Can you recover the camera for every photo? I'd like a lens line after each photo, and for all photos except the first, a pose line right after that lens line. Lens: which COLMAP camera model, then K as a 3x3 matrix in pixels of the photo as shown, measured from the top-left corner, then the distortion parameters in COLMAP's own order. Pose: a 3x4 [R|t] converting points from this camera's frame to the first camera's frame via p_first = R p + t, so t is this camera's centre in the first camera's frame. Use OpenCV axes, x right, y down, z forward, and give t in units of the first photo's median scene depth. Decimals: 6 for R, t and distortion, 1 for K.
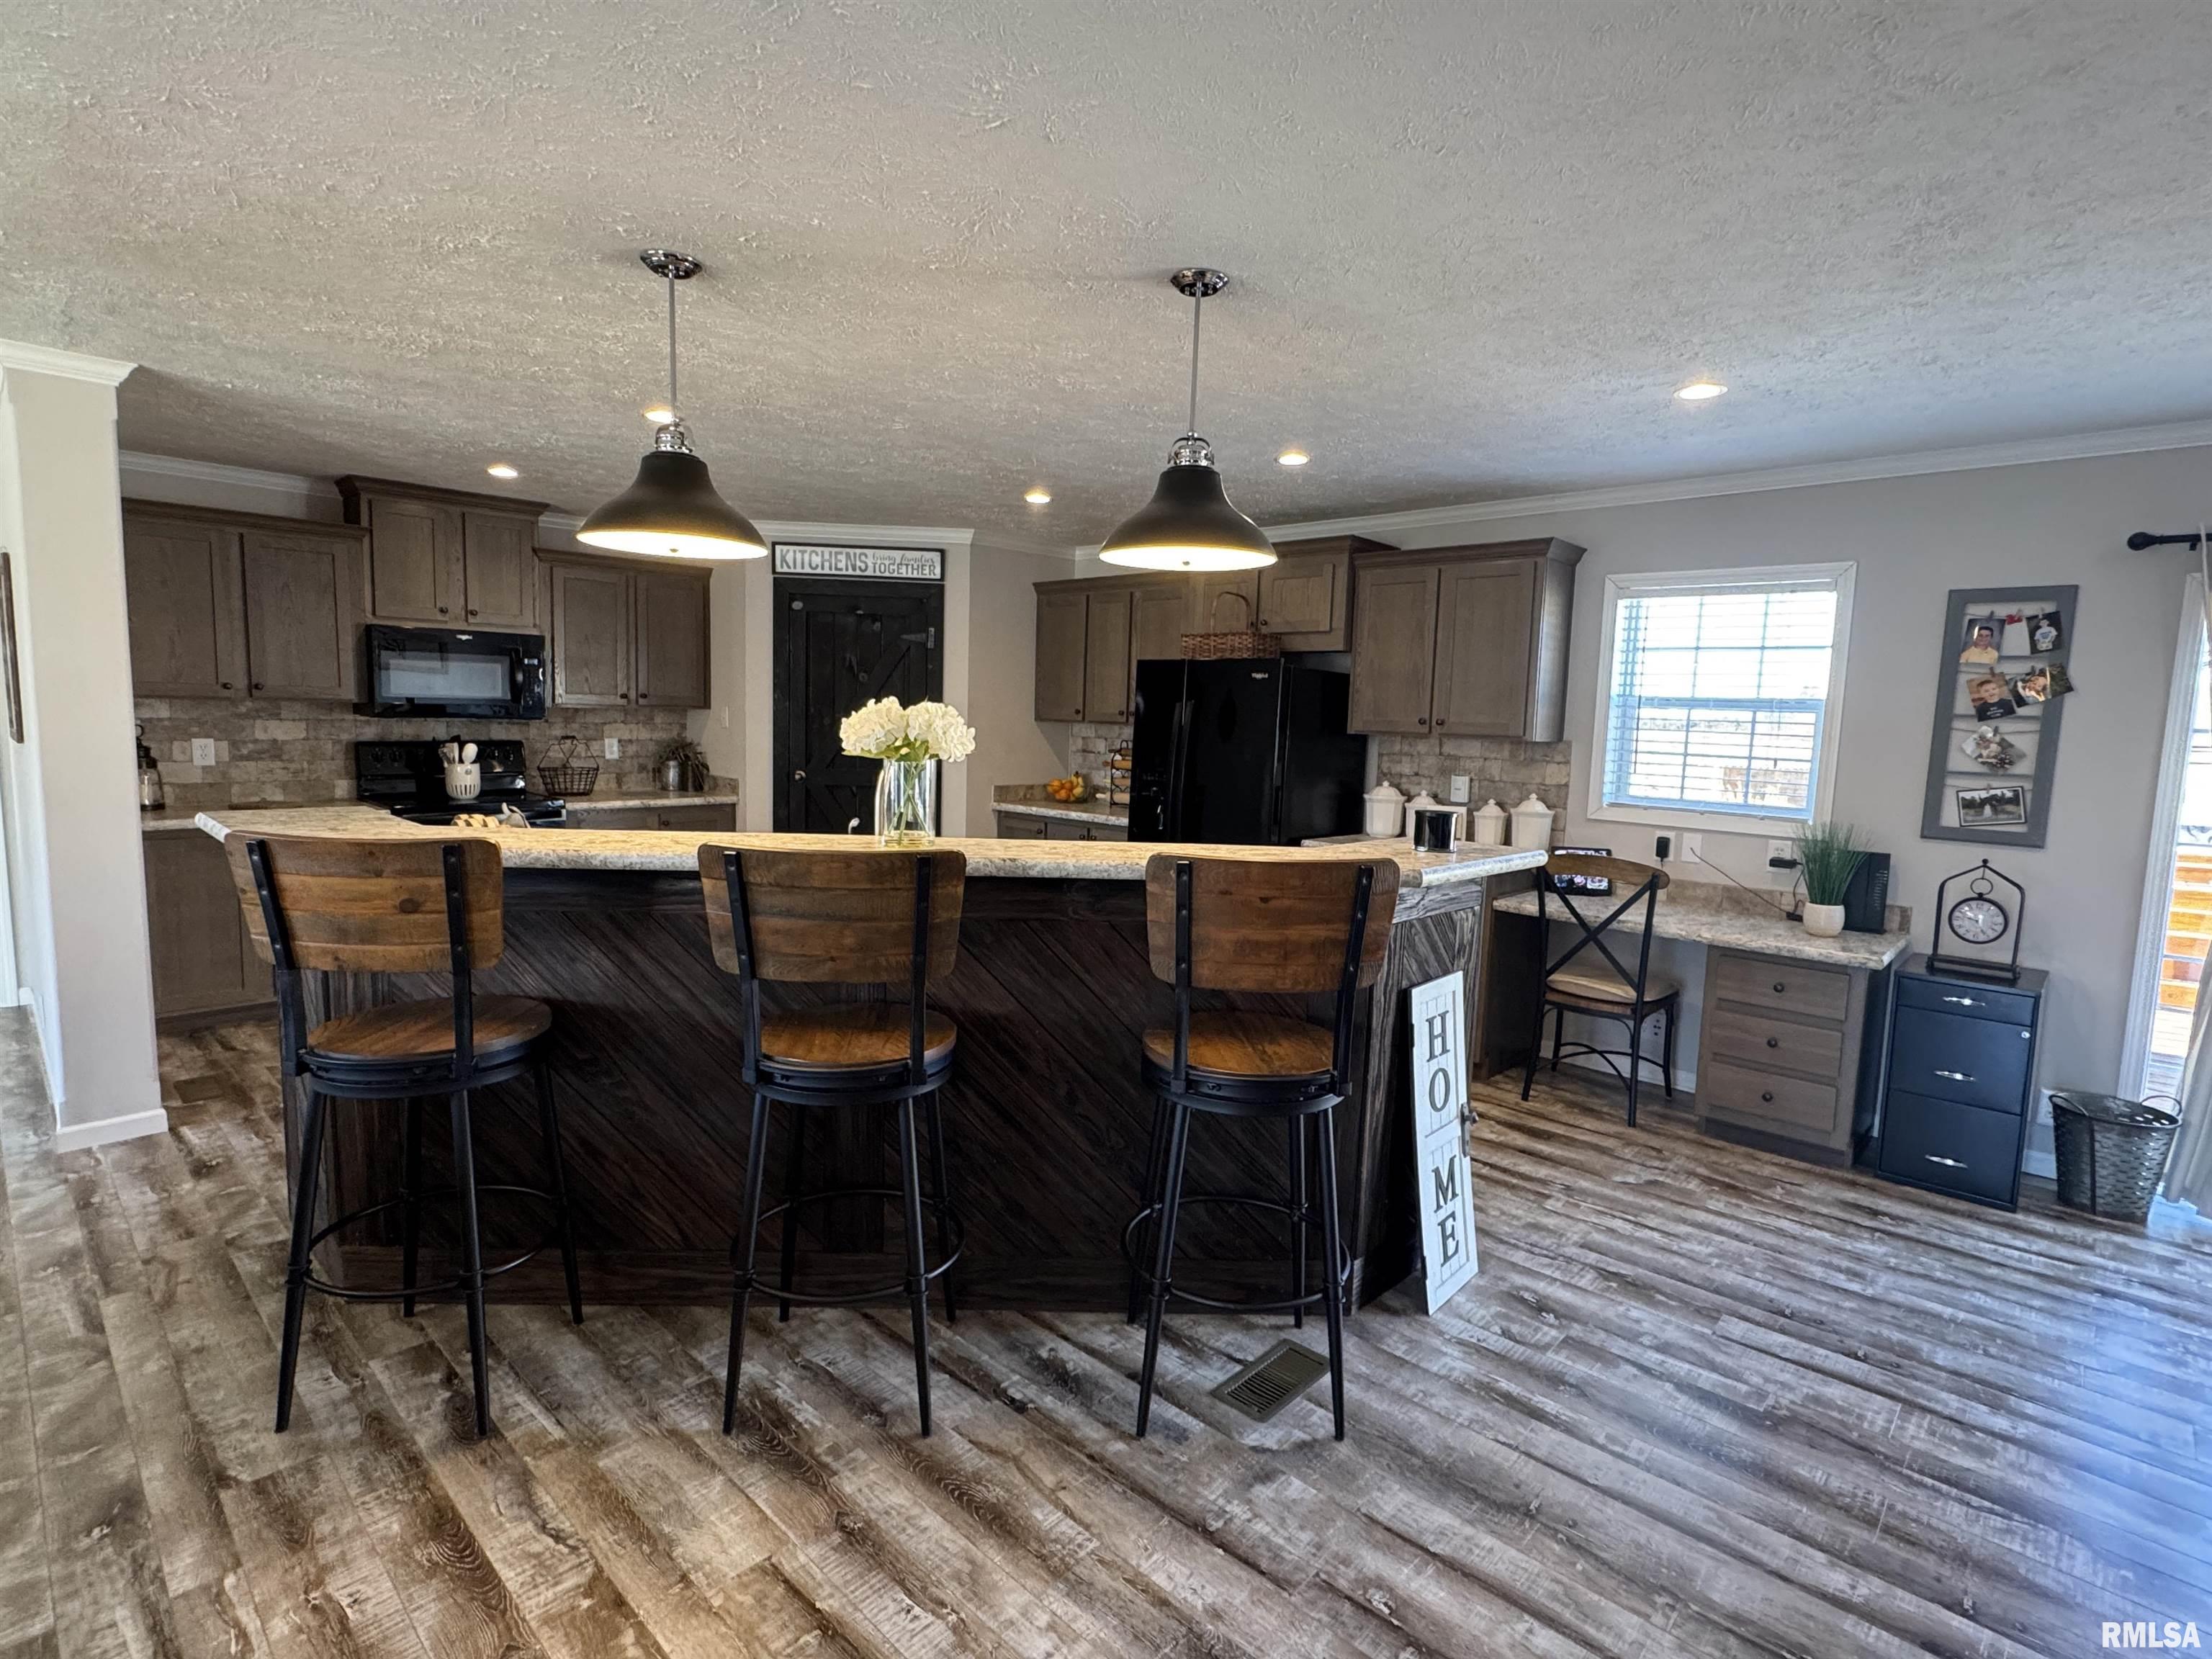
lens RADIAL K [[1074.4, 0, 1097.6], [0, 1074.4, 823.9], [0, 0, 1]] dist [-0.002118, 0.000643]
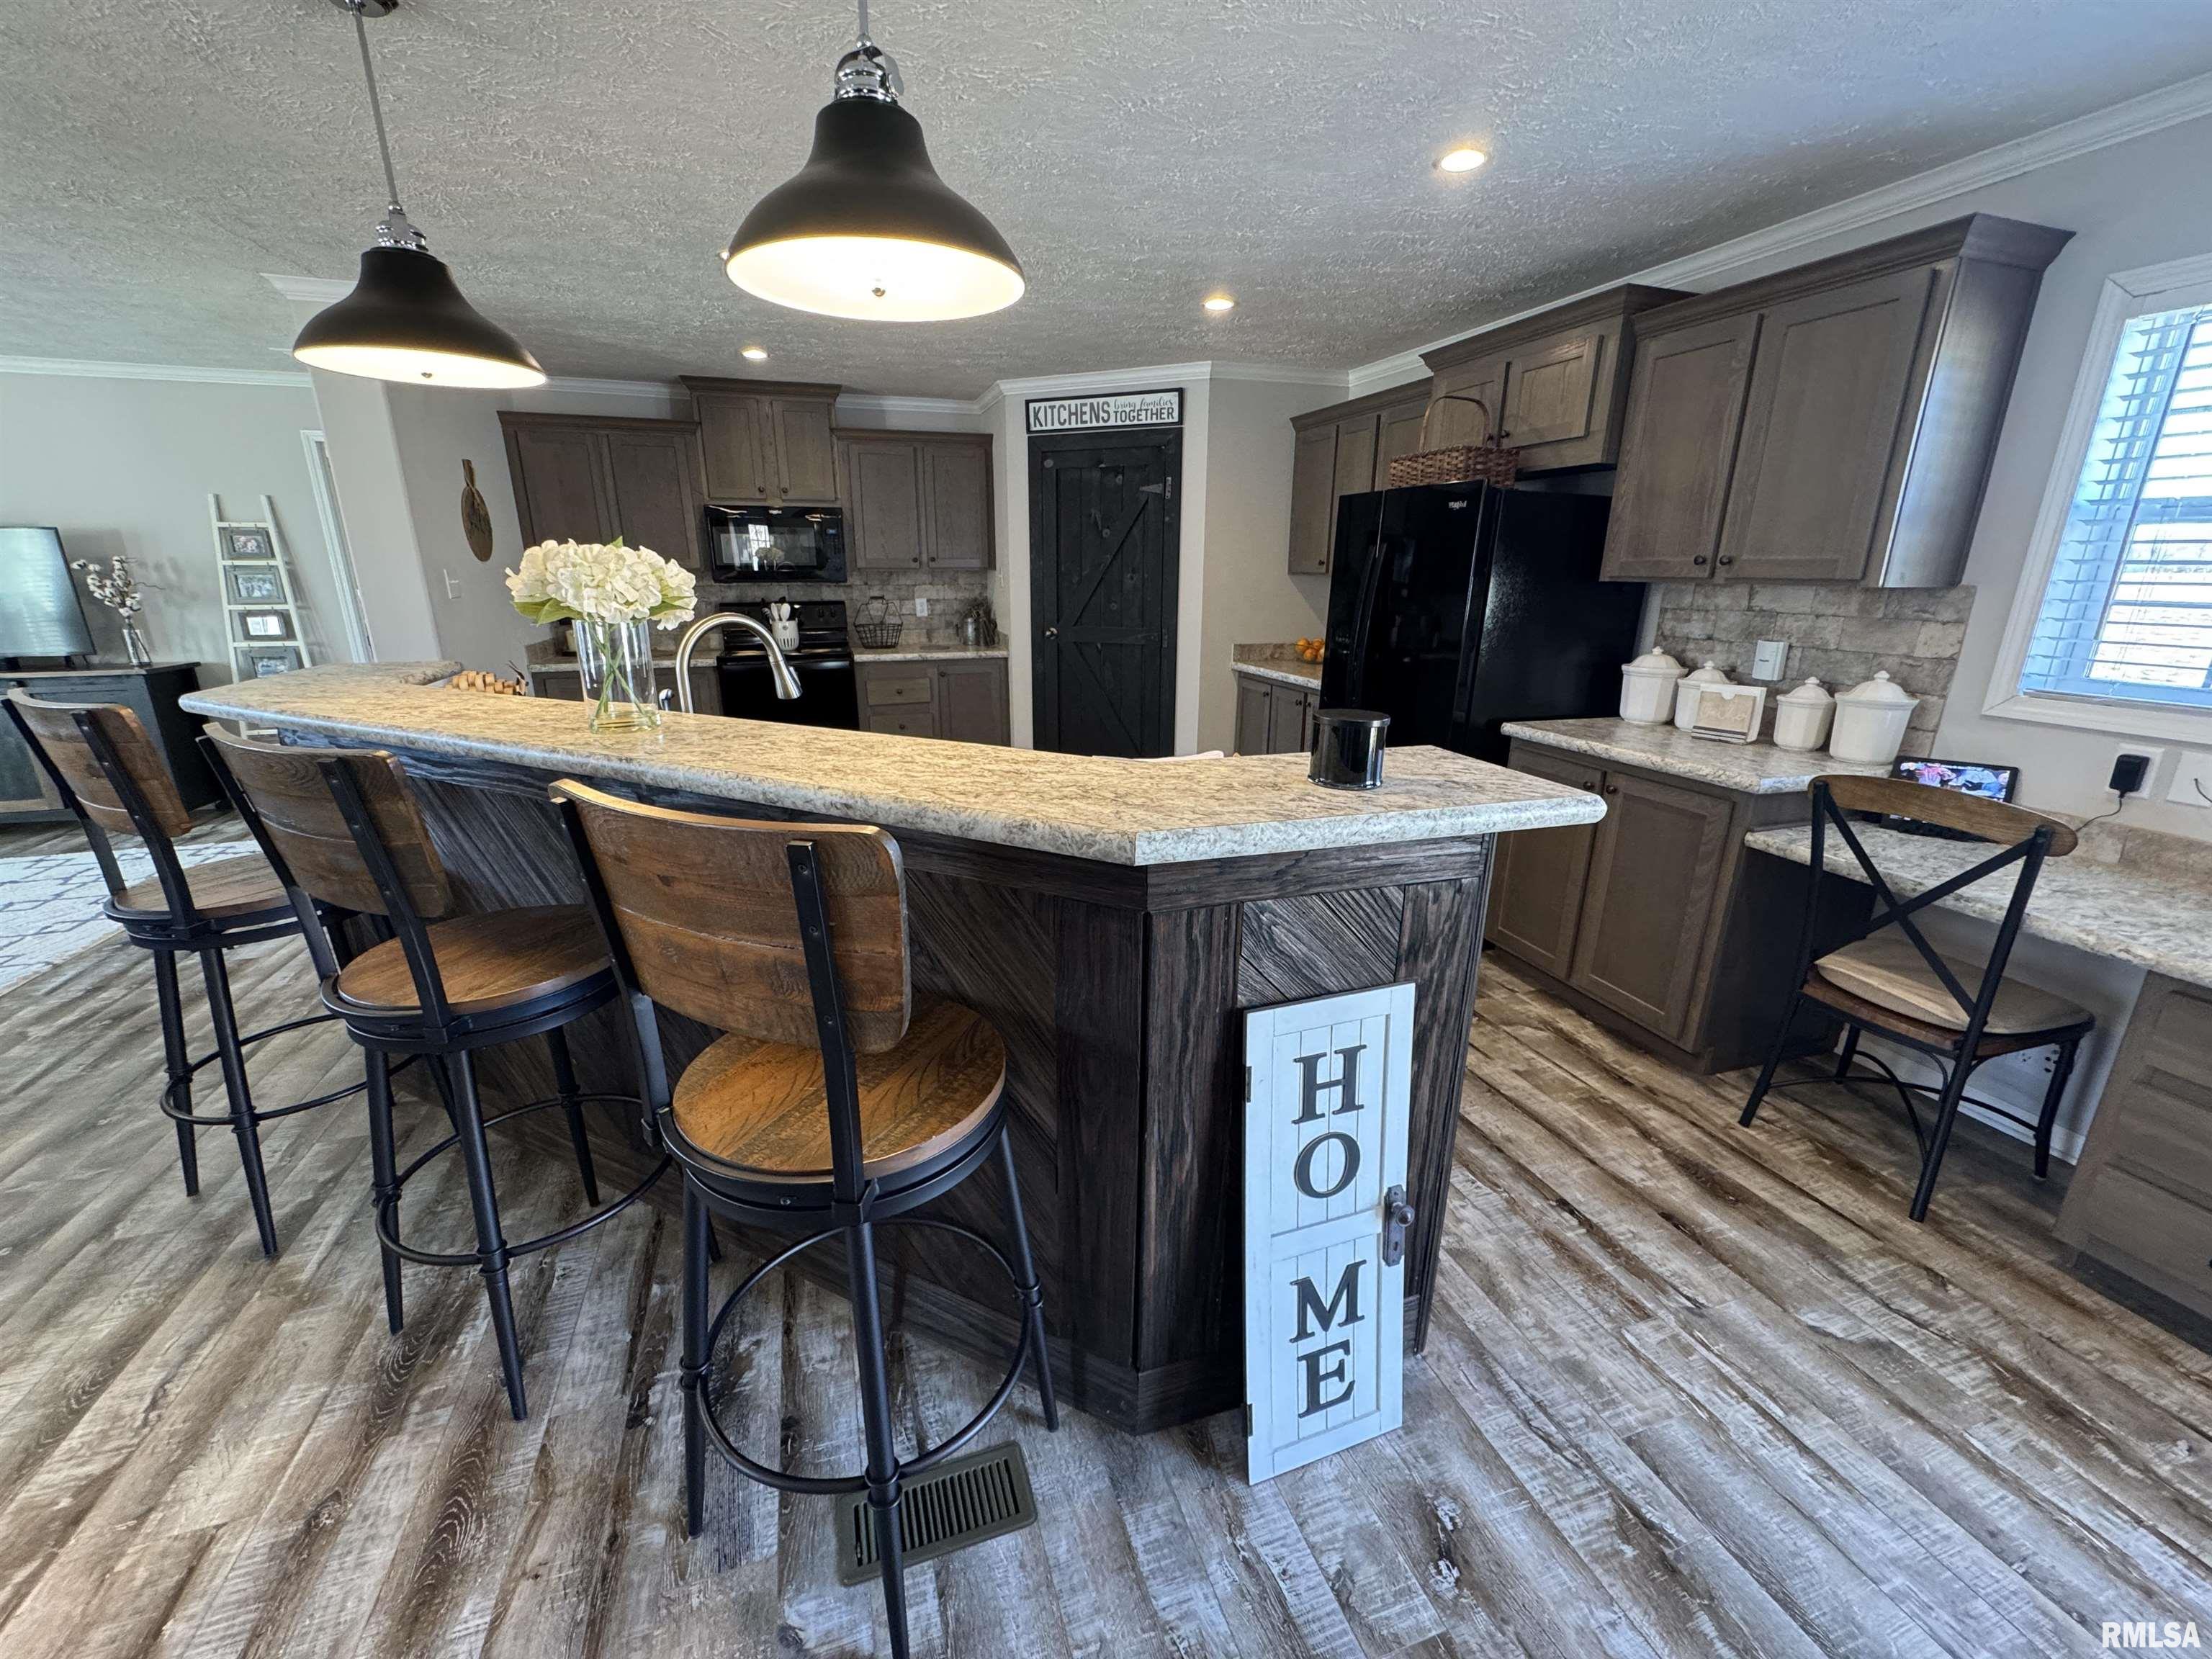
lens RADIAL K [[878.9, 0, 1103.4], [0, 878.9, 822.7], [0, 0, 1]] dist [-0.003208, 0.000915]
pose [[0.882192, 0.106464, -0.458697, 0.341489], [-0.026249, 0.983710, 0.177838, -0.027785], [0.470158, -0.144847, 0.870615, 0.431916]]
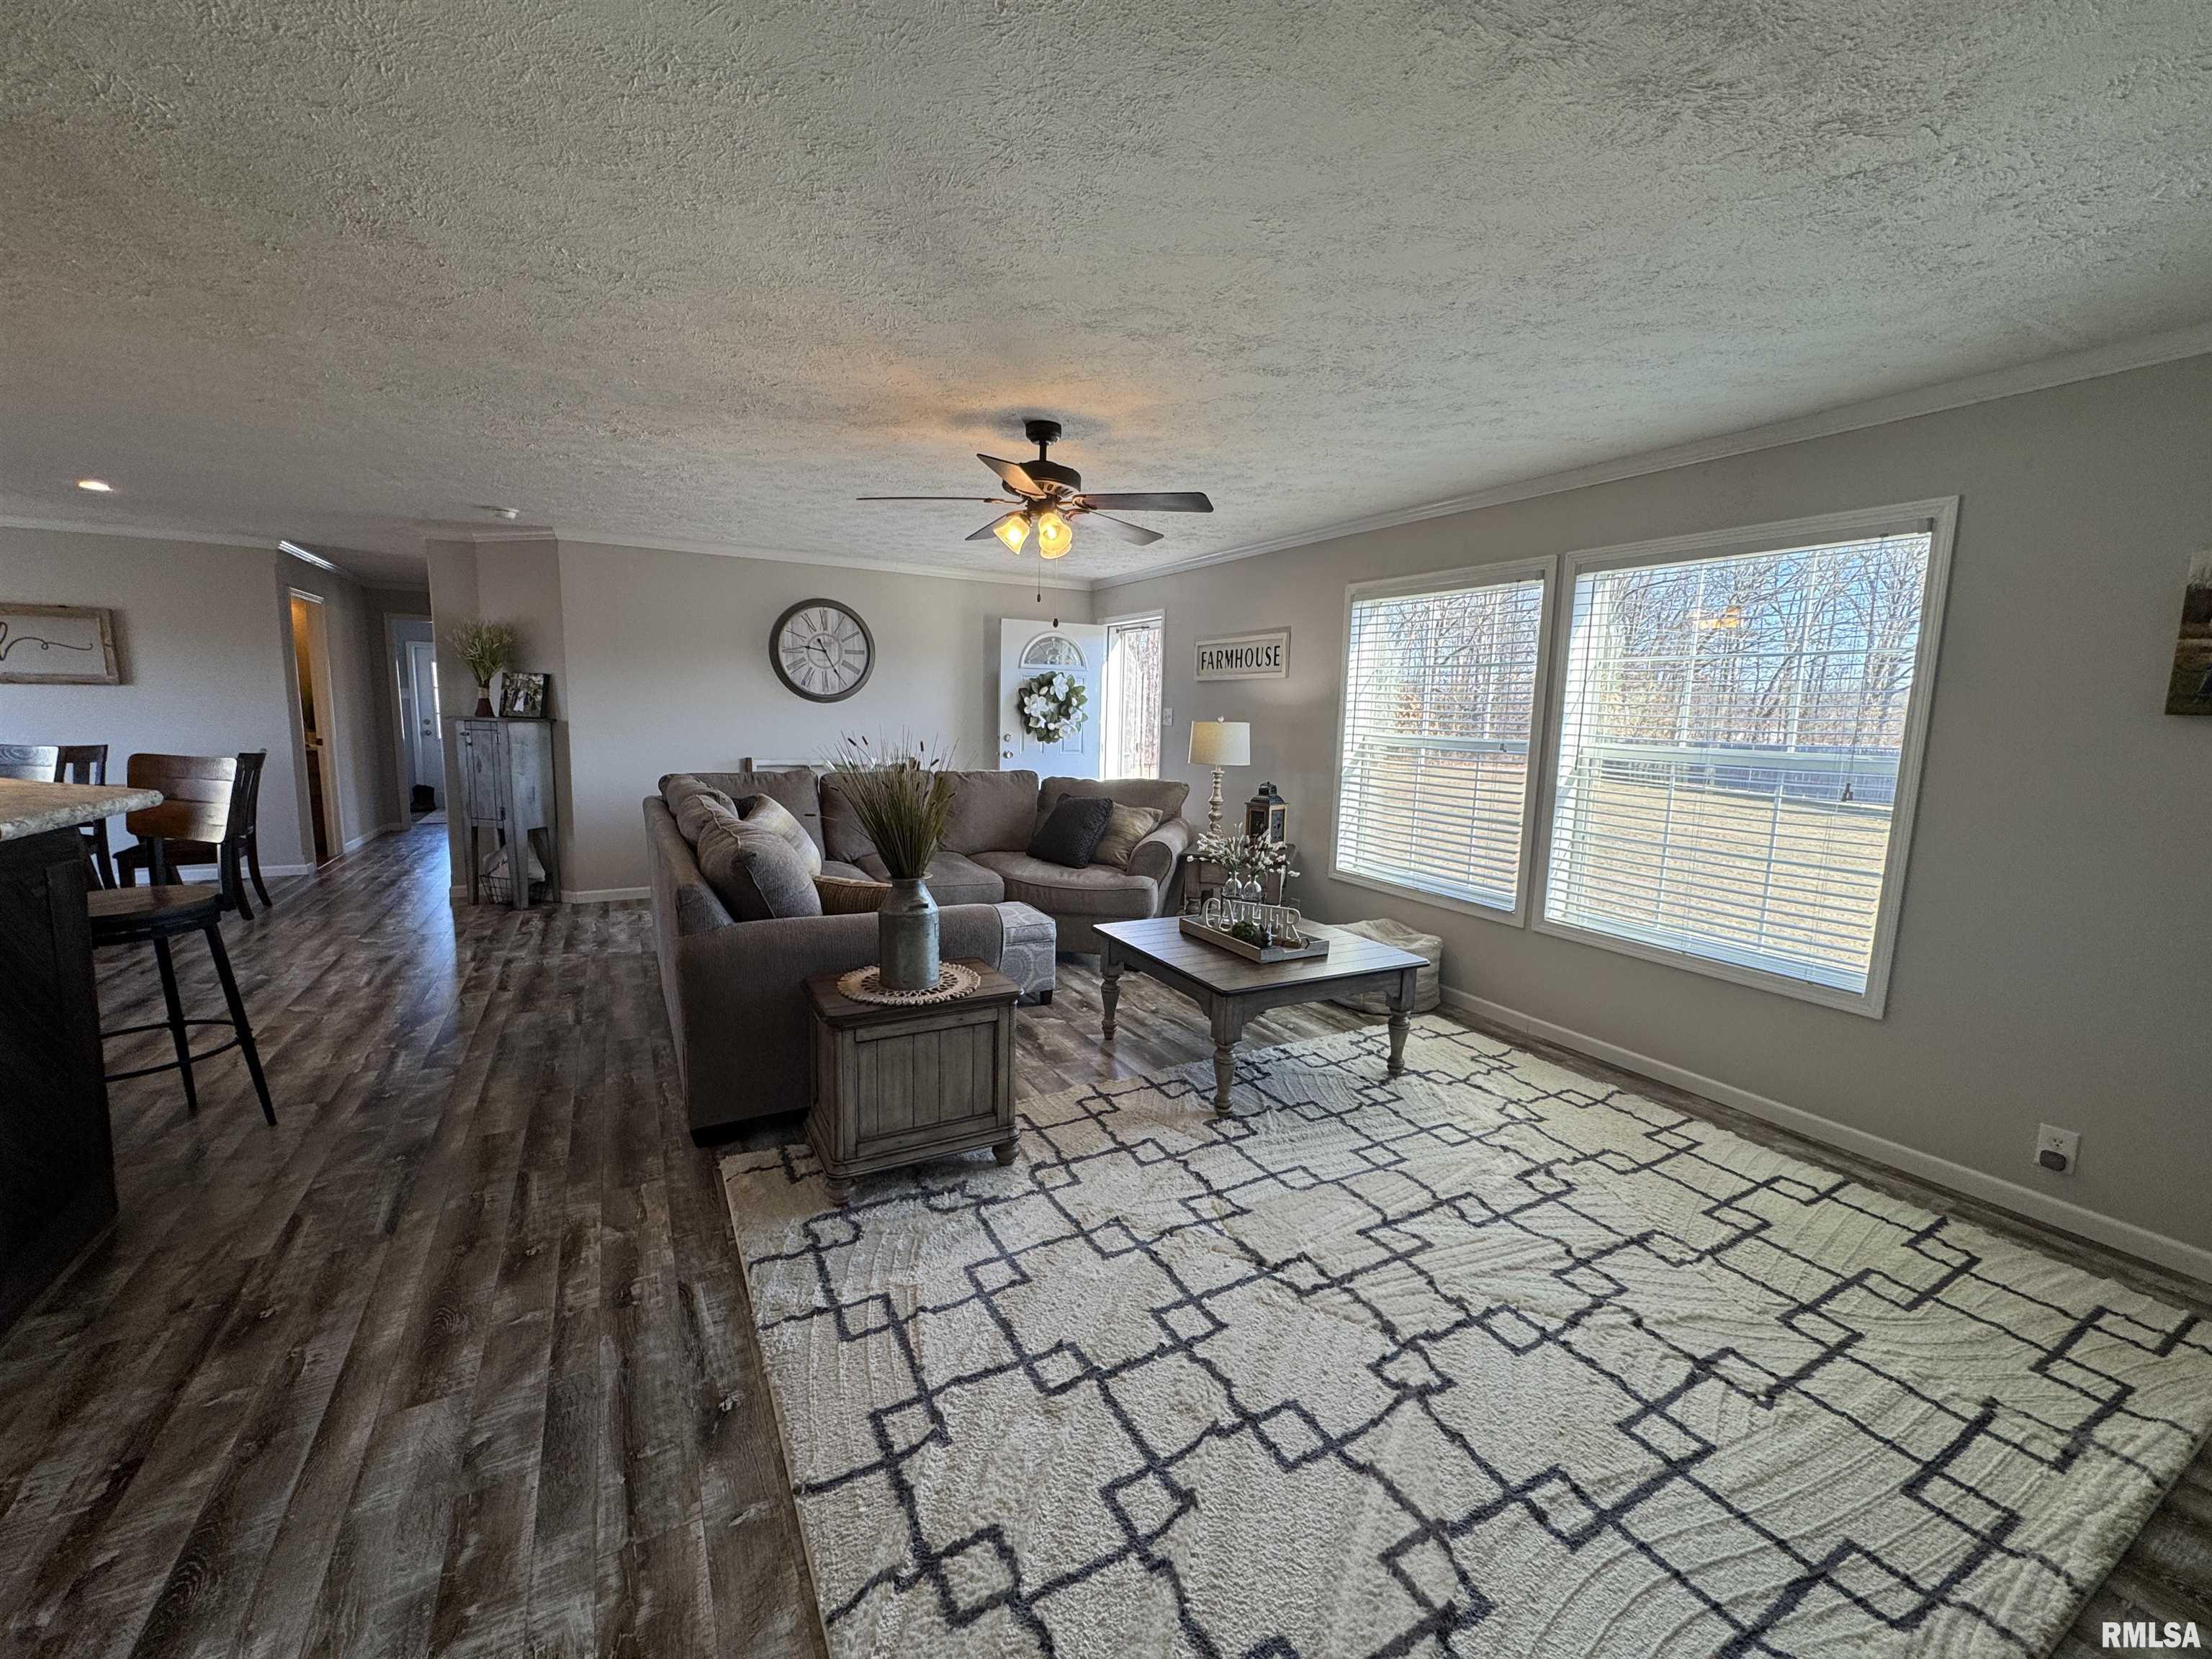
lens RADIAL K [[878.9, 0, 1105.5], [0, 878.9, 819.0], [0, 0, 1]] dist [-0.003208, 0.000915]
pose [[-0.951252, -0.092077, 0.294349, -1.466633], [-0.021868, 0.972129, 0.233426, -0.145918], [-0.307639, 0.215610, -0.926753, 1.104604]]
